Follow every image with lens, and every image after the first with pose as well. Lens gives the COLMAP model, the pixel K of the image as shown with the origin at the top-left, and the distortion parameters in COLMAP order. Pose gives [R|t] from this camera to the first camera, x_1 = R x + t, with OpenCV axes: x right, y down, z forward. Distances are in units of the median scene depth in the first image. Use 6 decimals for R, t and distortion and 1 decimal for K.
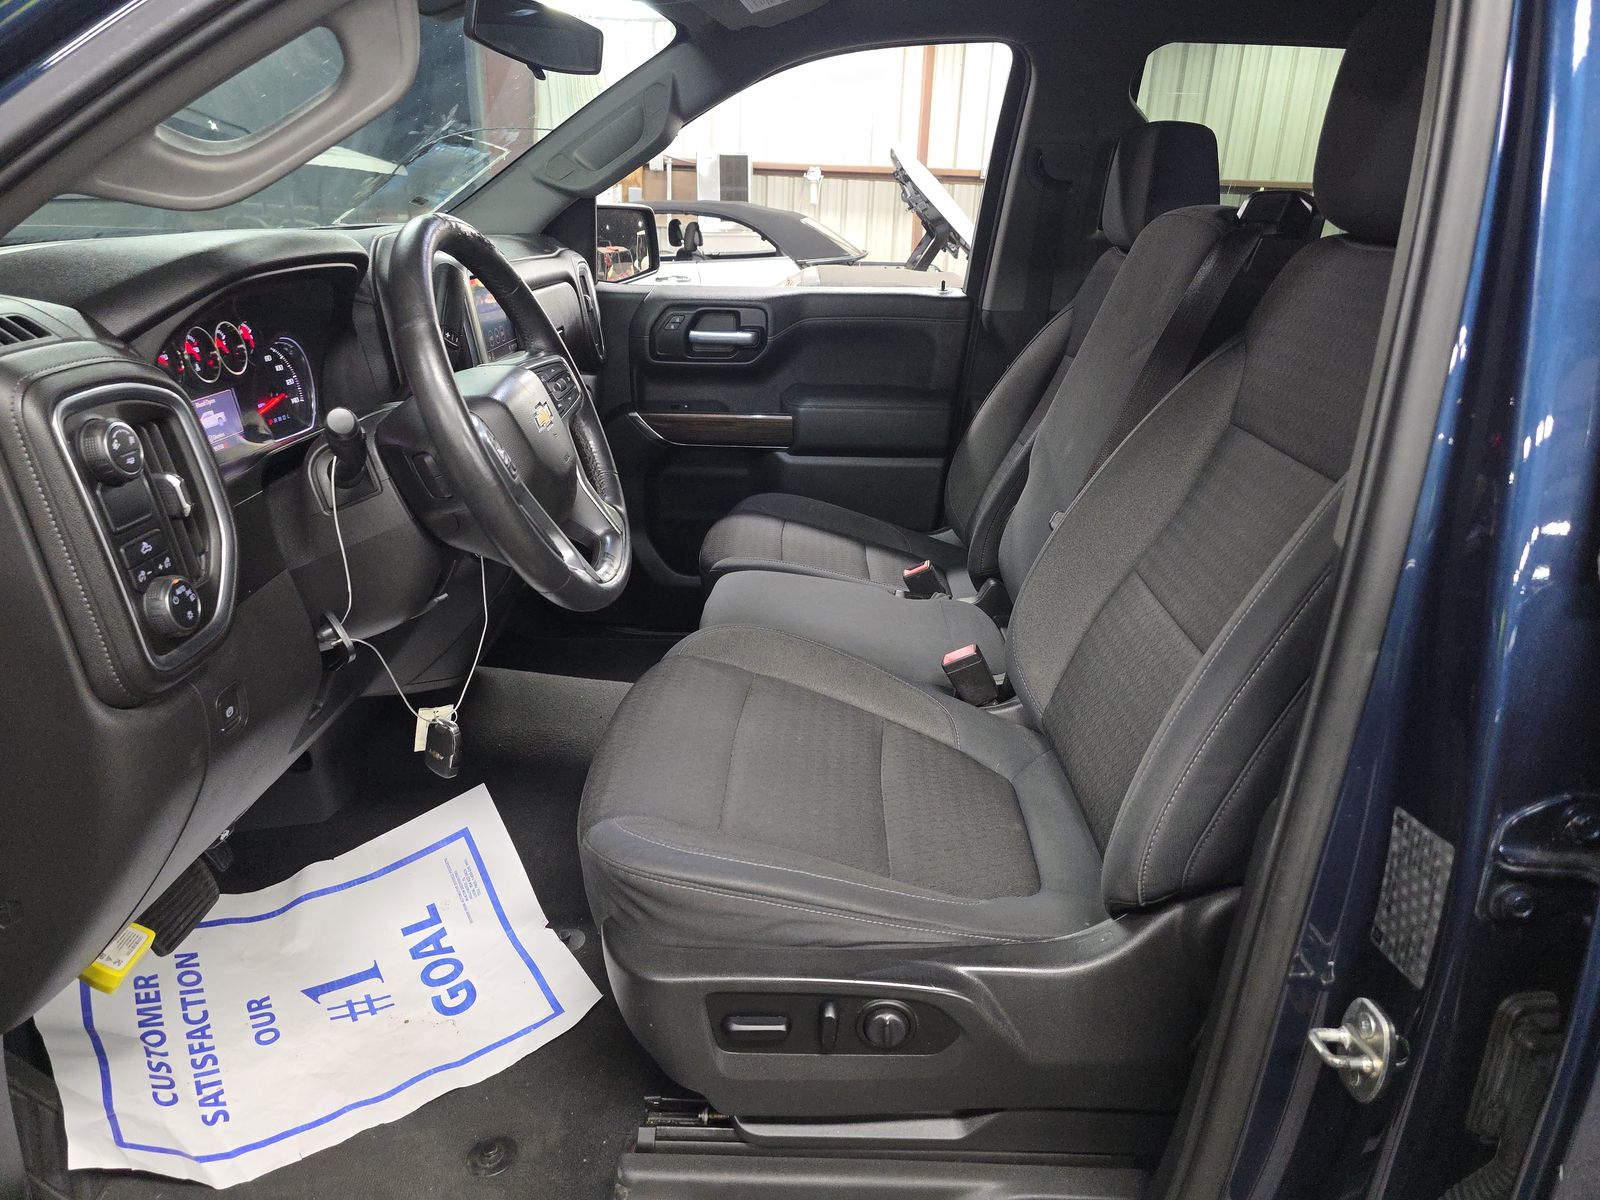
lens RADIAL K [[1059.4, 0, 810.6], [0, 1059.4, 609.3], [0, 0, 1]] dist [0.031501, -0.038550]
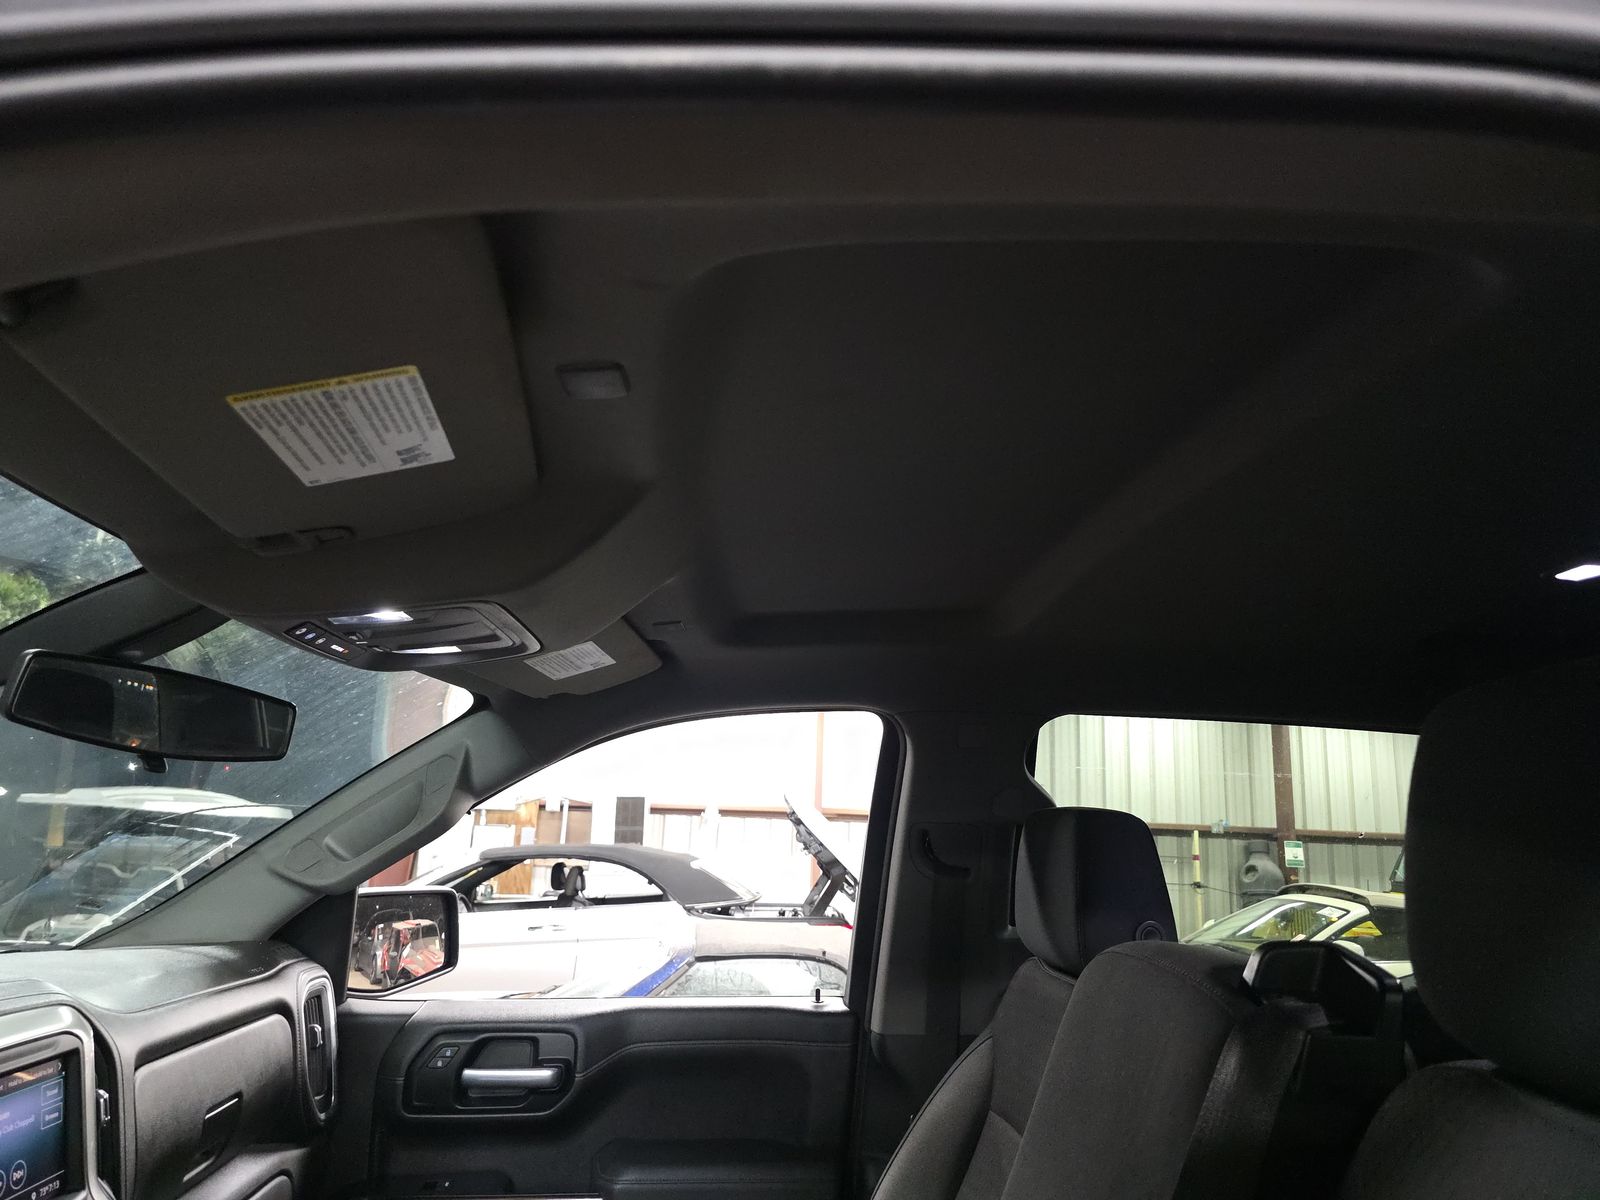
lens RADIAL K [[1059.4, 0, 792.4], [0, 1059.4, 605.4], [0, 0, 1]] dist [0.031501, -0.038550]
pose [[0.997783, 0.009303, 0.065898, 0.054941], [0.027992, 0.839669, -0.542376, -0.128559], [-0.060378, 0.543018, 0.837547, 0.219538]]
